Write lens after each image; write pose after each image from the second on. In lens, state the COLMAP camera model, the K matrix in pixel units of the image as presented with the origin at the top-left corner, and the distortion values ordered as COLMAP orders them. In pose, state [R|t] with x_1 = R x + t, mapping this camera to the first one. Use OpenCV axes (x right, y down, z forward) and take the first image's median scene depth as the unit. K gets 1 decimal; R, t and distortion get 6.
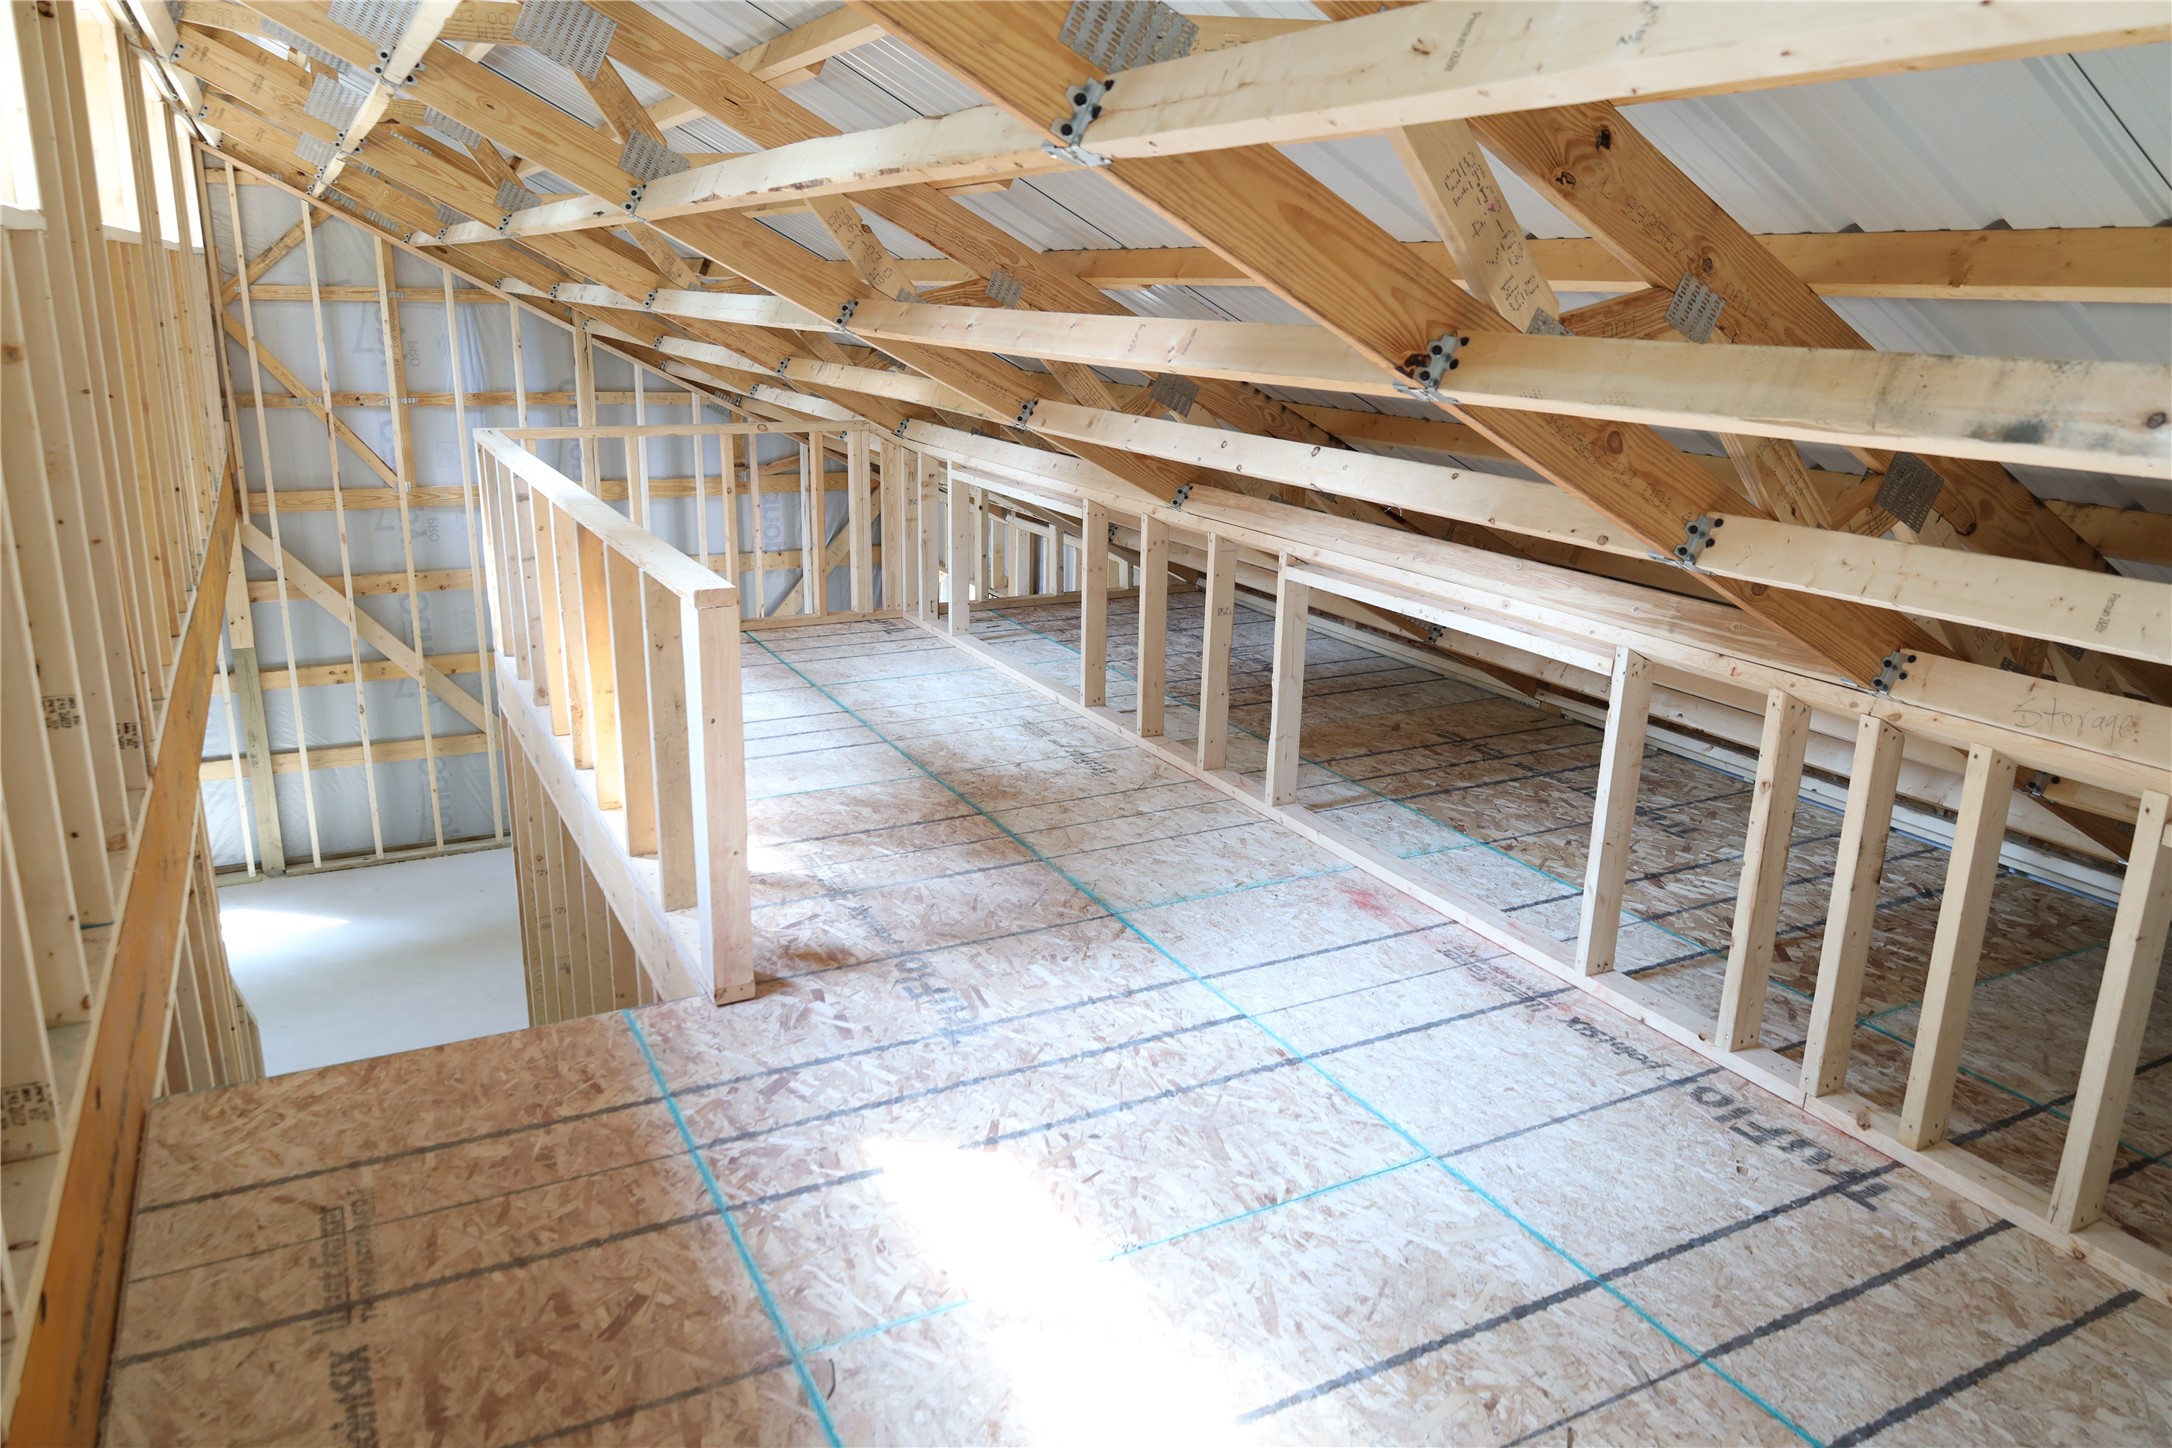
lens RADIAL K [[1492.8, 0, 1094.0], [0, 1492.8, 724.5], [0, 0, 1]] dist [-0.003339, 0.001035]
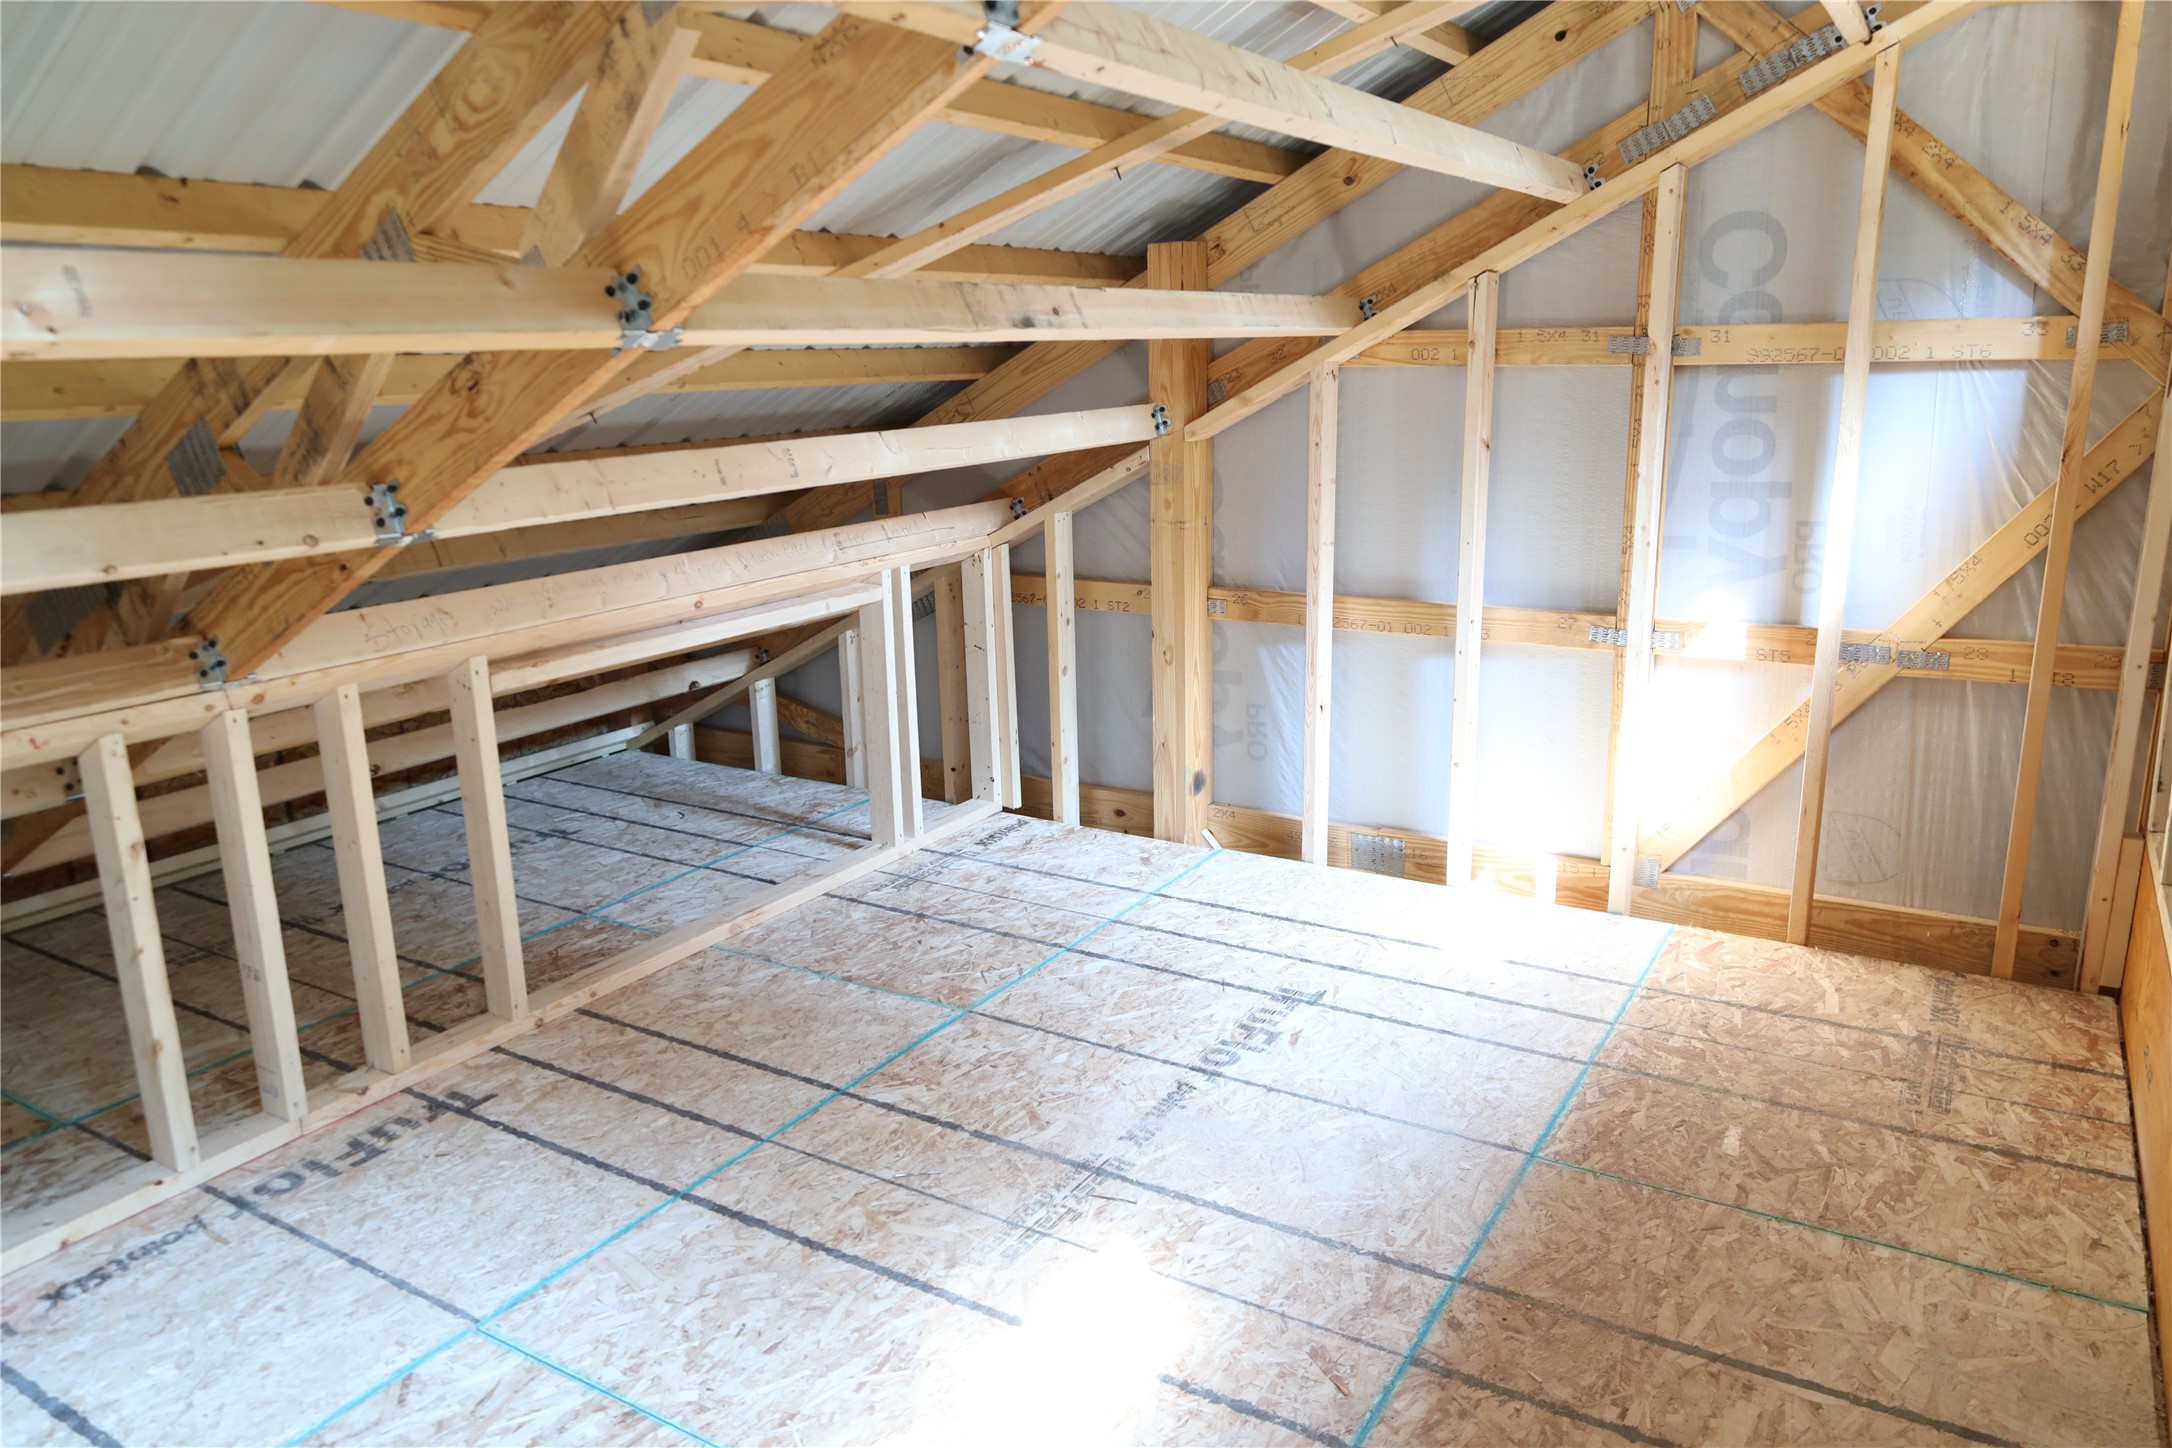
lens RADIAL K [[1492.8, 0, 1094.0], [0, 1492.8, 724.5], [0, 0, 1]] dist [-0.003339, 0.001035]
pose [[-0.505202, -0.213181, 0.836256, -0.552951], [0.258526, 0.887123, 0.382330, -0.220624], [-0.823368, 0.409348, -0.393064, 0.932886]]
